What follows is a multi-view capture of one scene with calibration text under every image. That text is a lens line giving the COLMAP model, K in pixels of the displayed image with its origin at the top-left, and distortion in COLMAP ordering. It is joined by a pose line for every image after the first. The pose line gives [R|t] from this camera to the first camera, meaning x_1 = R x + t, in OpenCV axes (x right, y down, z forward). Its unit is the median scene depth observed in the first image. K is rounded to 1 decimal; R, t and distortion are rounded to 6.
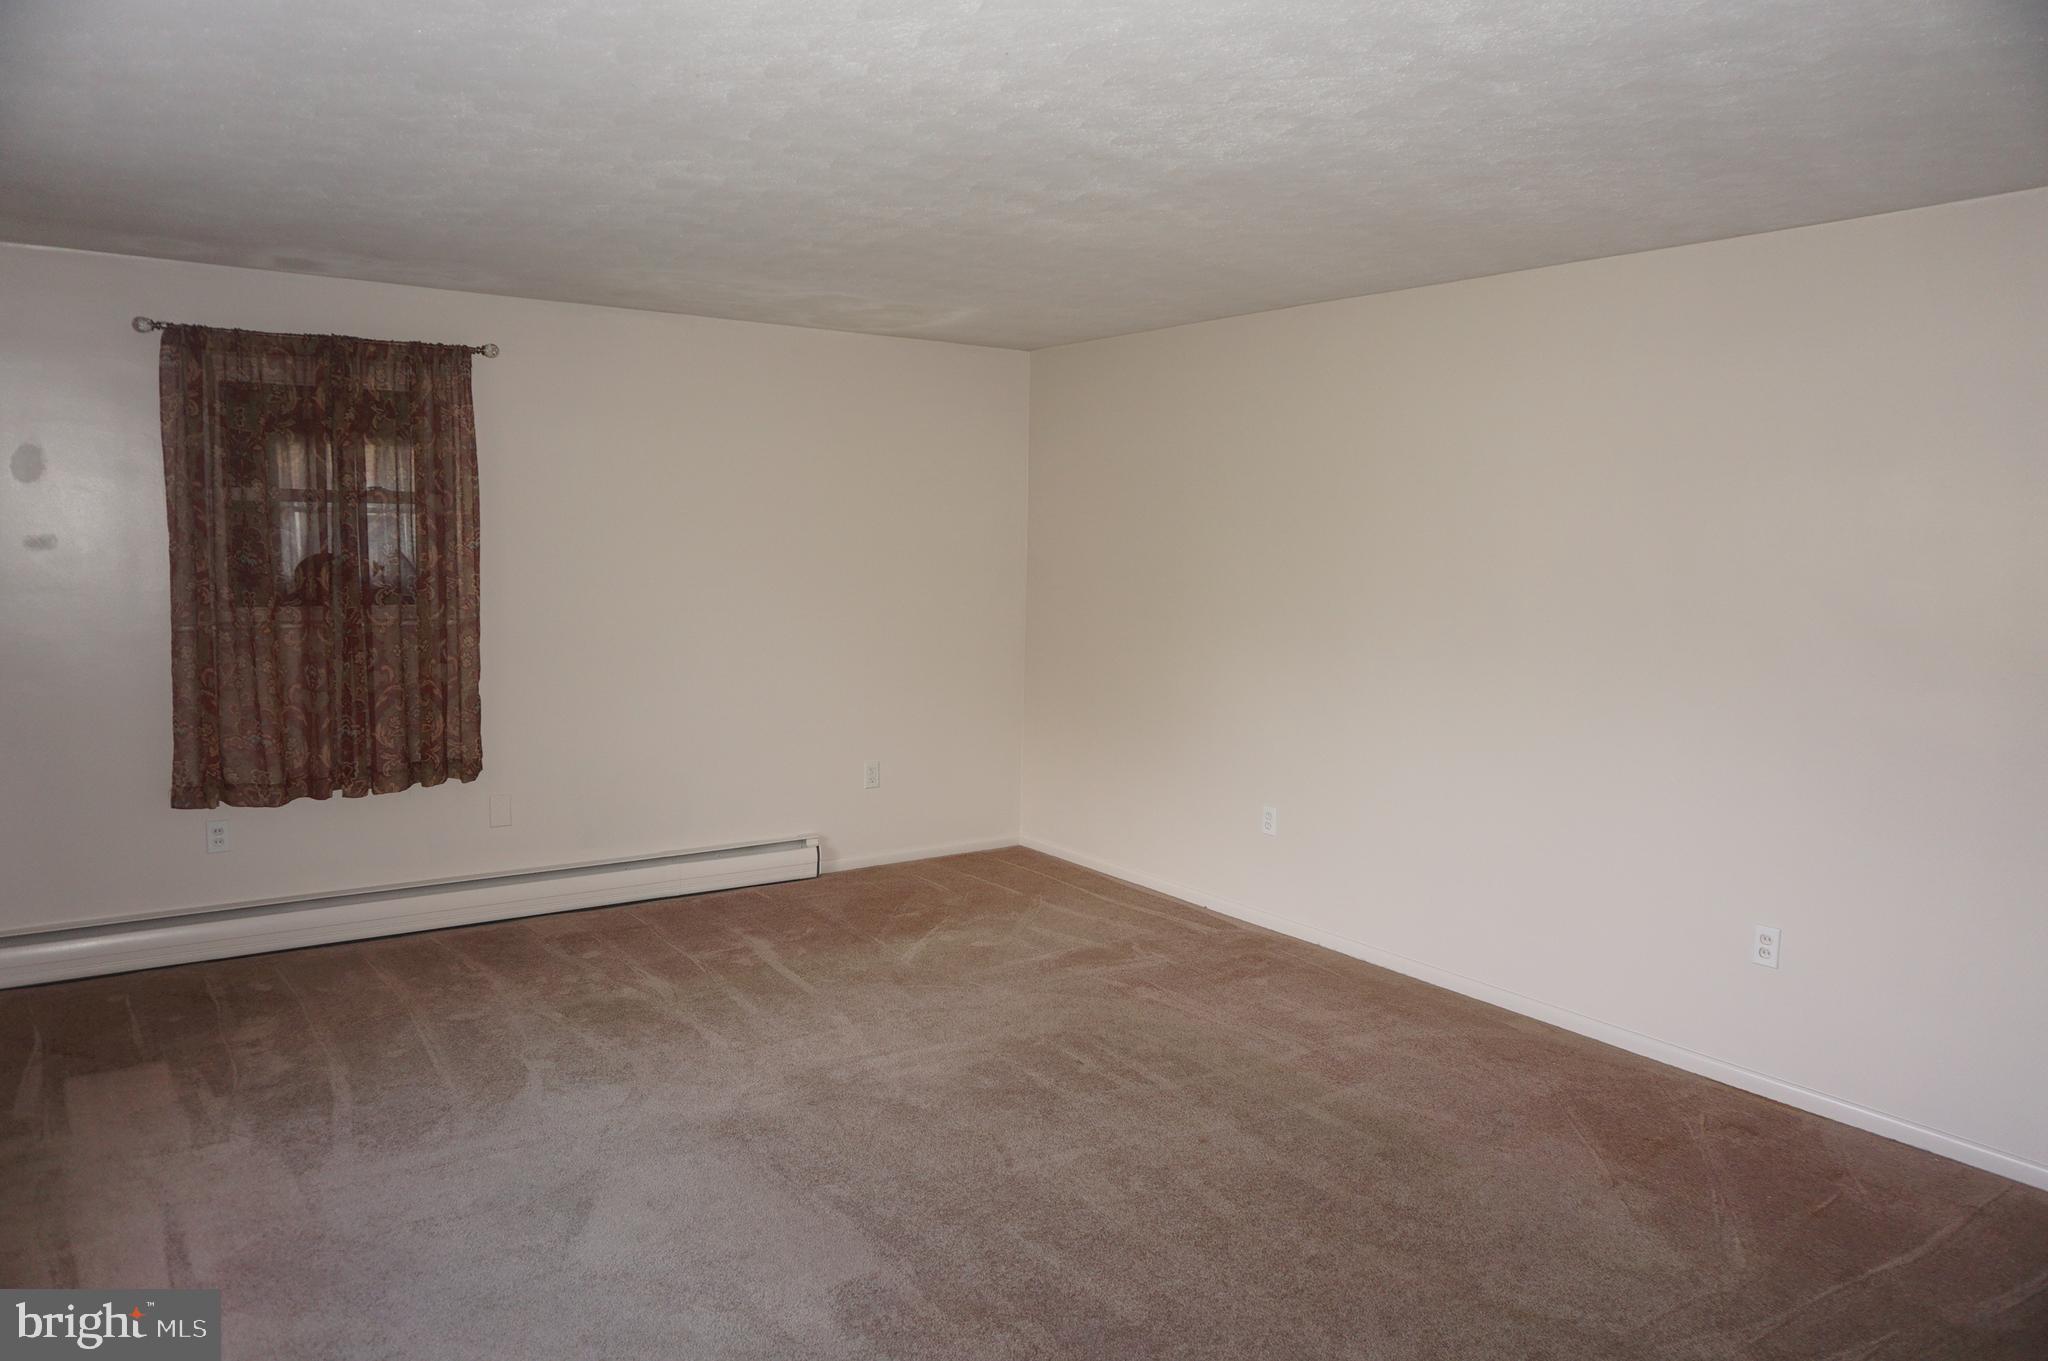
lens RADIAL K [[1377.1, 0, 989.1], [0, 1377.1, 643.1], [0, 0, 1]] dist [-0.002226, 0.000088]
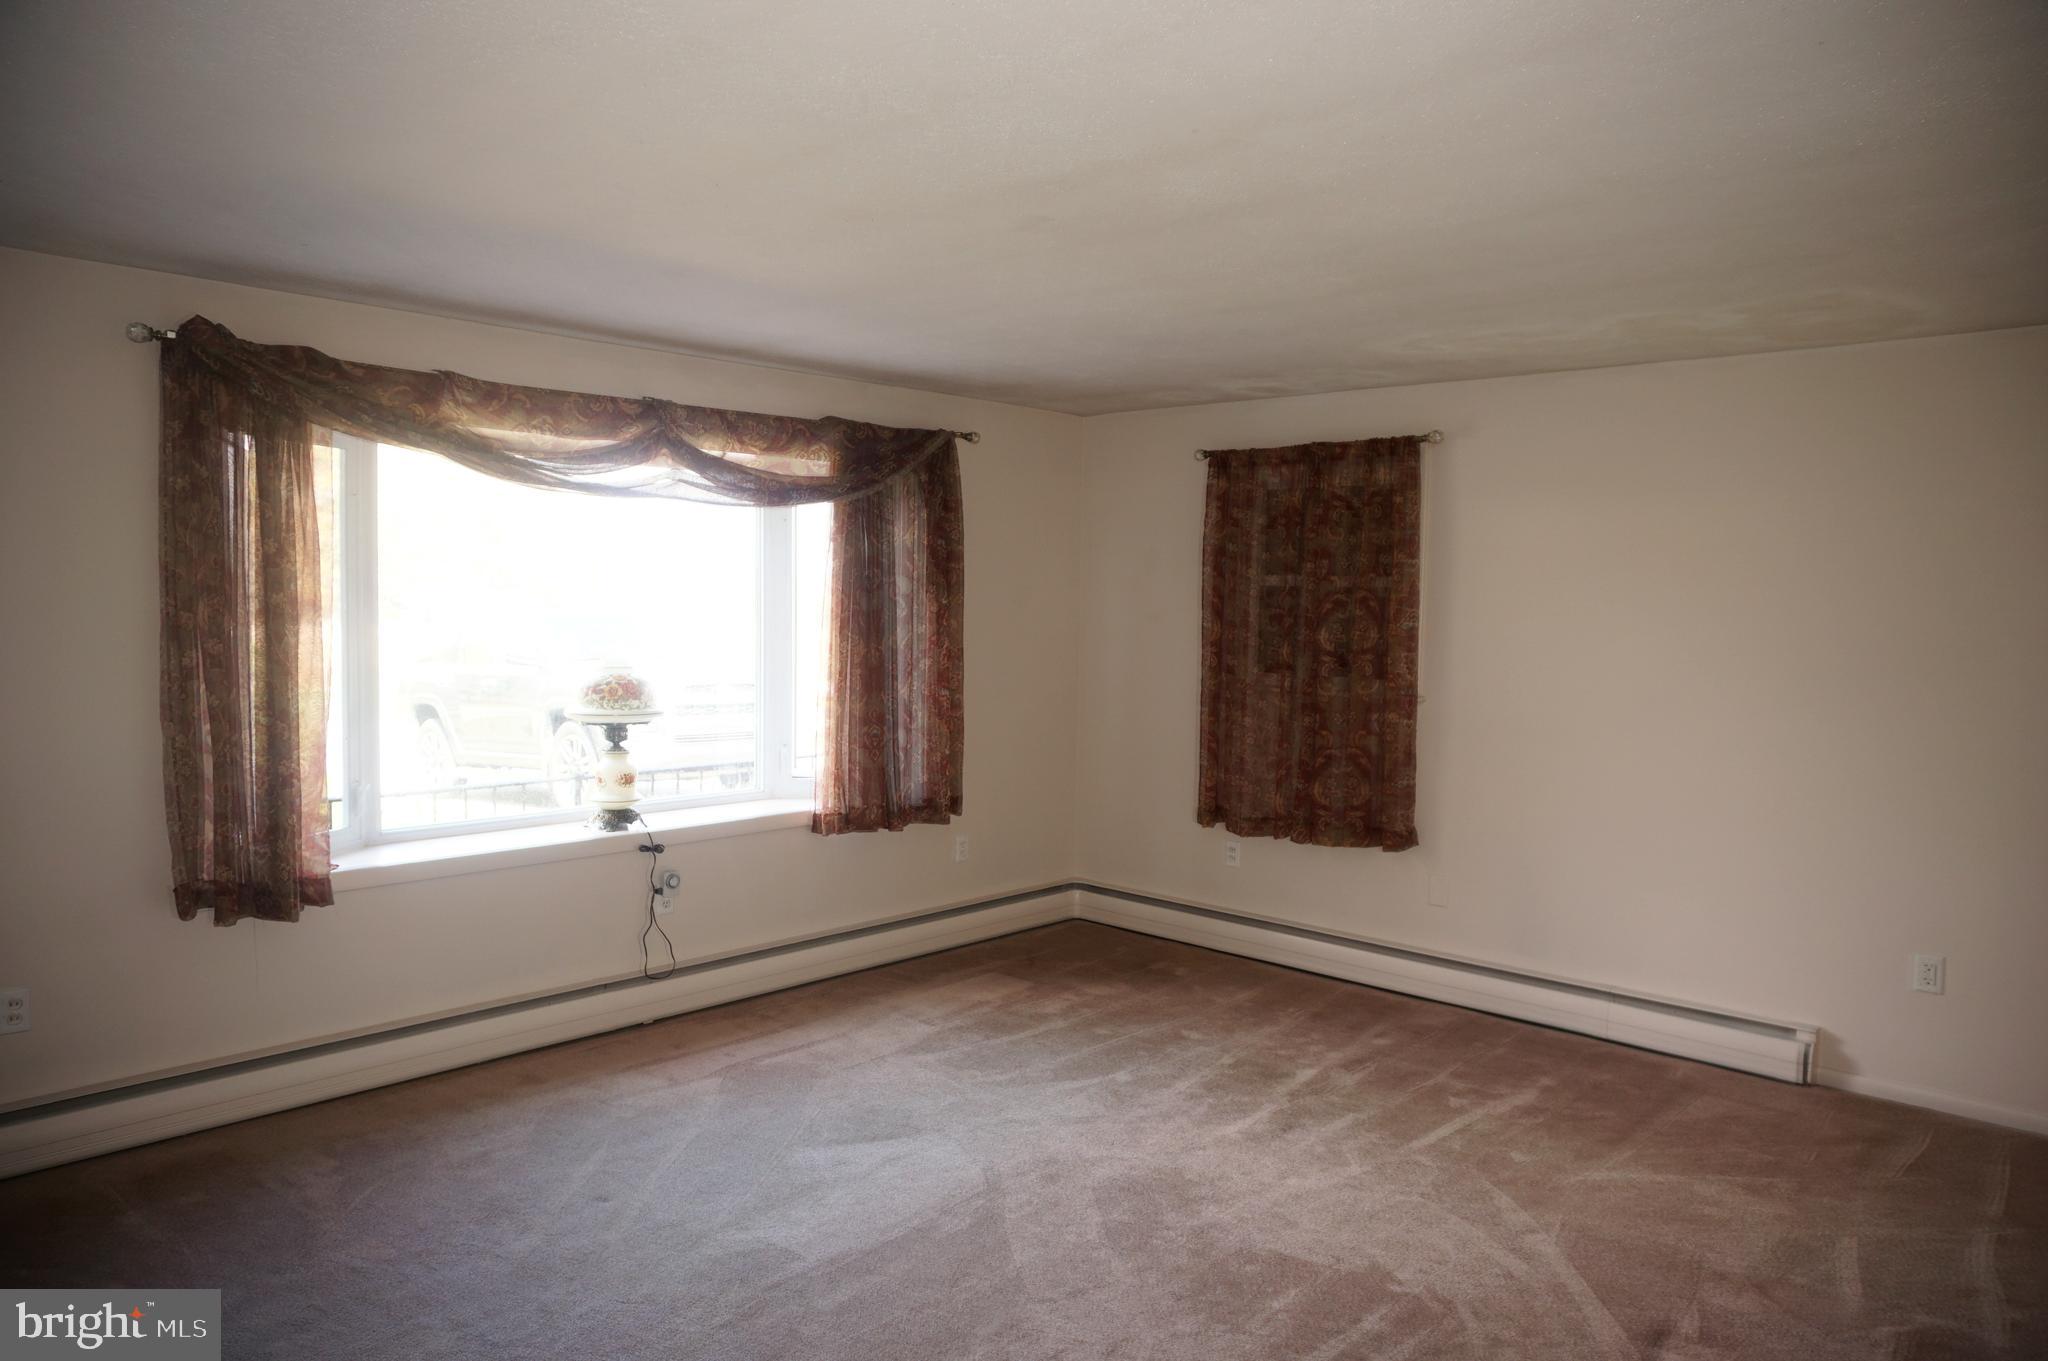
lens RADIAL K [[1363.2, 0, 1001.4], [0, 1363.2, 679.4], [0, 0, 1]] dist [-0.013580, -0.000577]
pose [[0.223318, 0.055787, -0.973148, 0.582834], [-0.089423, 0.995323, 0.036538, -0.043395], [0.970635, 0.078862, 0.227263, 0.493876]]
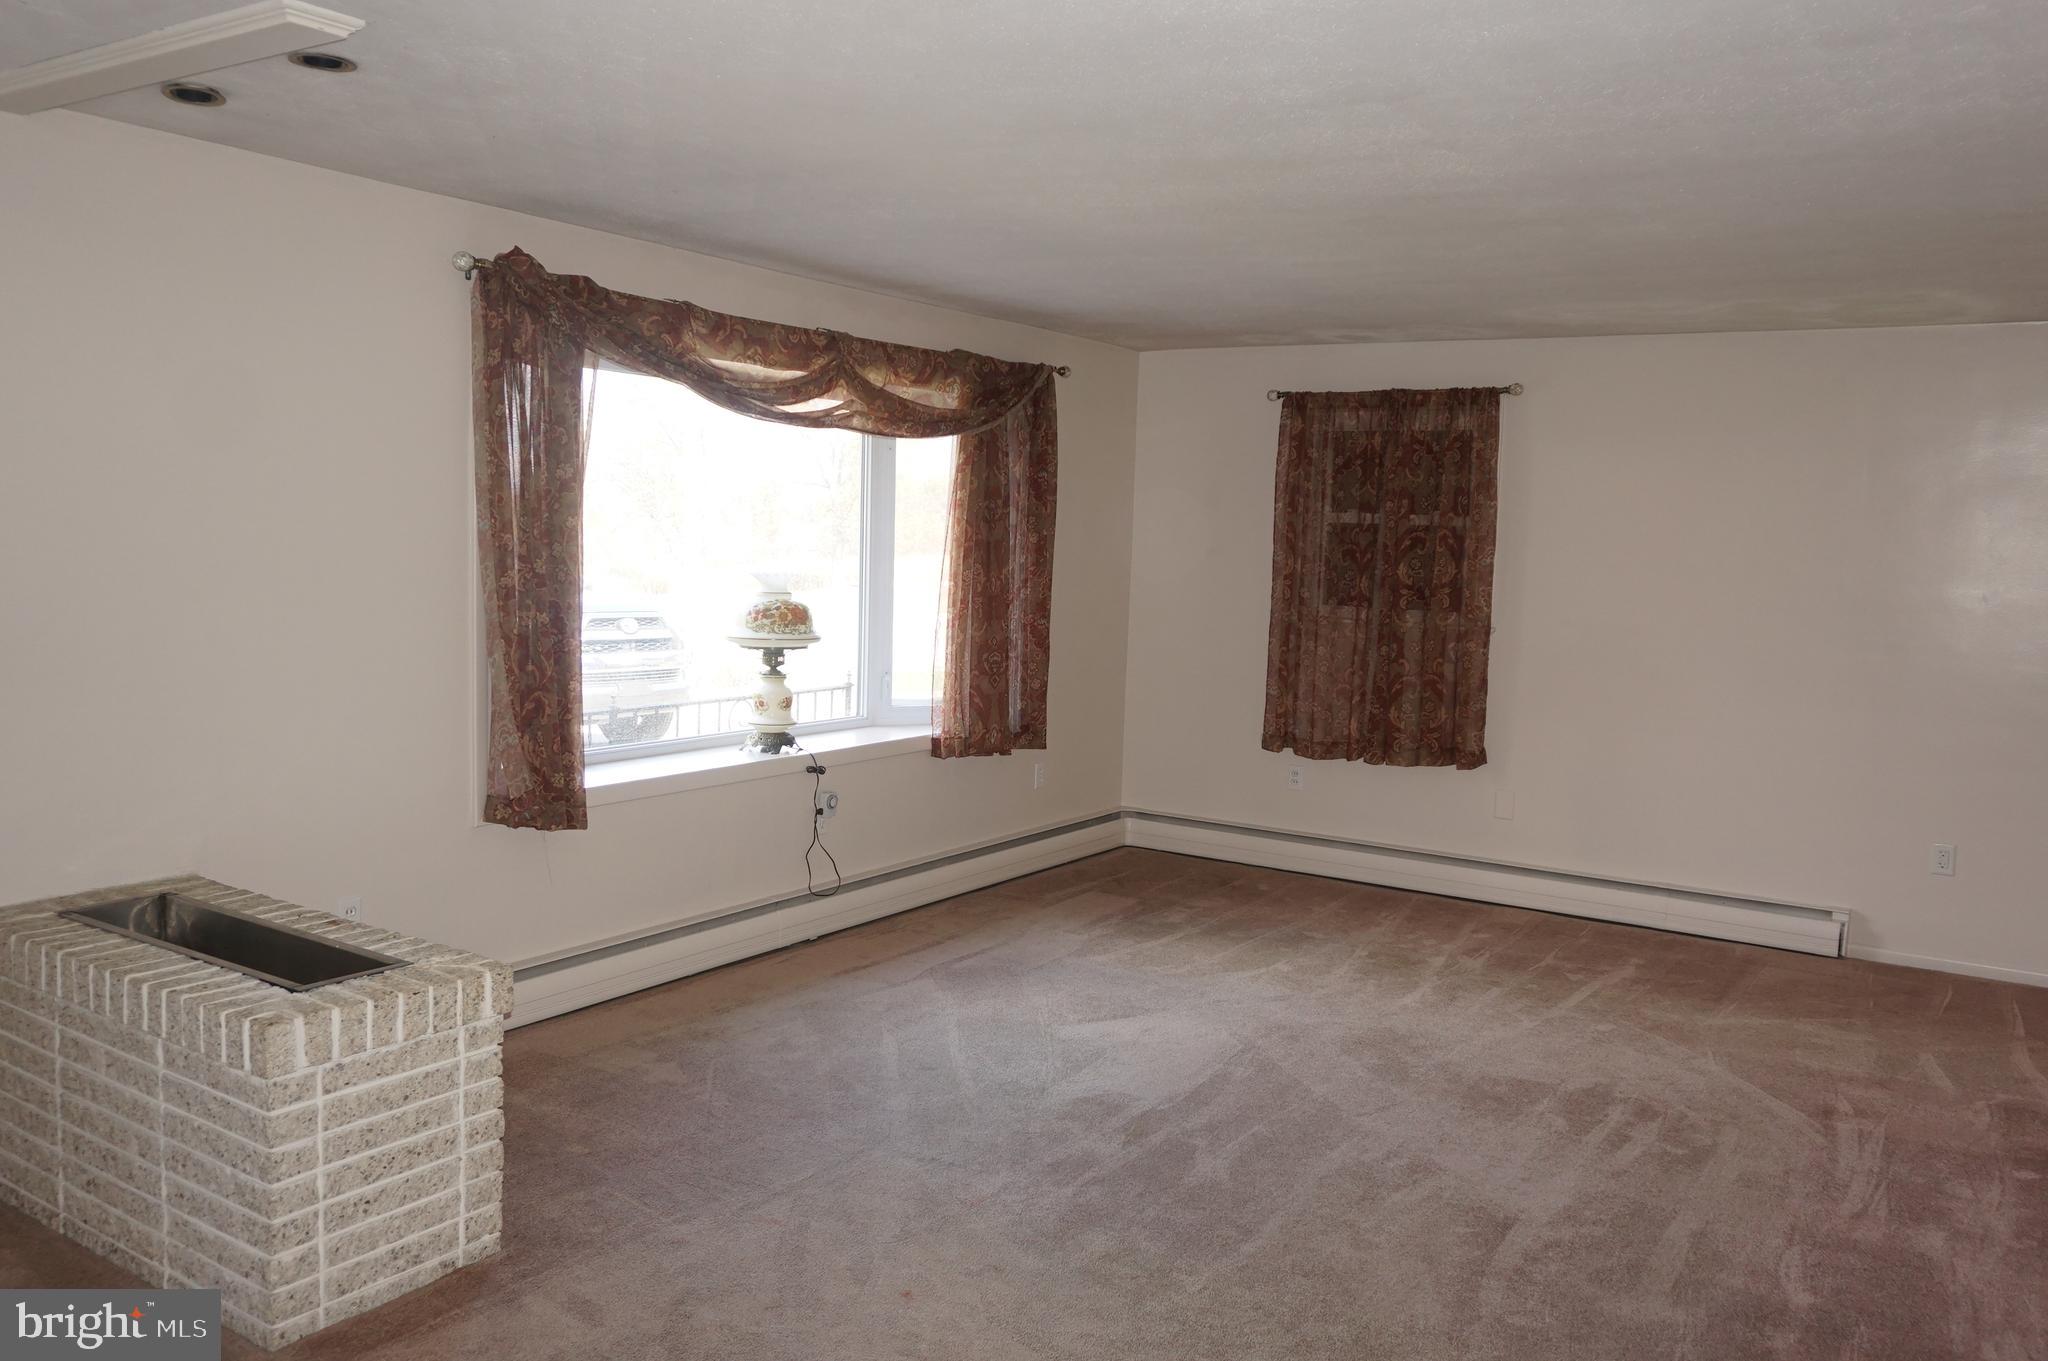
lens RADIAL K [[1596.2, 0, 1020.4], [0, 1596.2, 661.1], [0, 0, 1]] dist [0.013432, -0.001069]
pose [[0.394525, 0.080654, -0.915339, 0.714014], [-0.100947, 0.993915, 0.044068, -0.010404], [0.913323, 0.075014, 0.400266, 0.136719]]
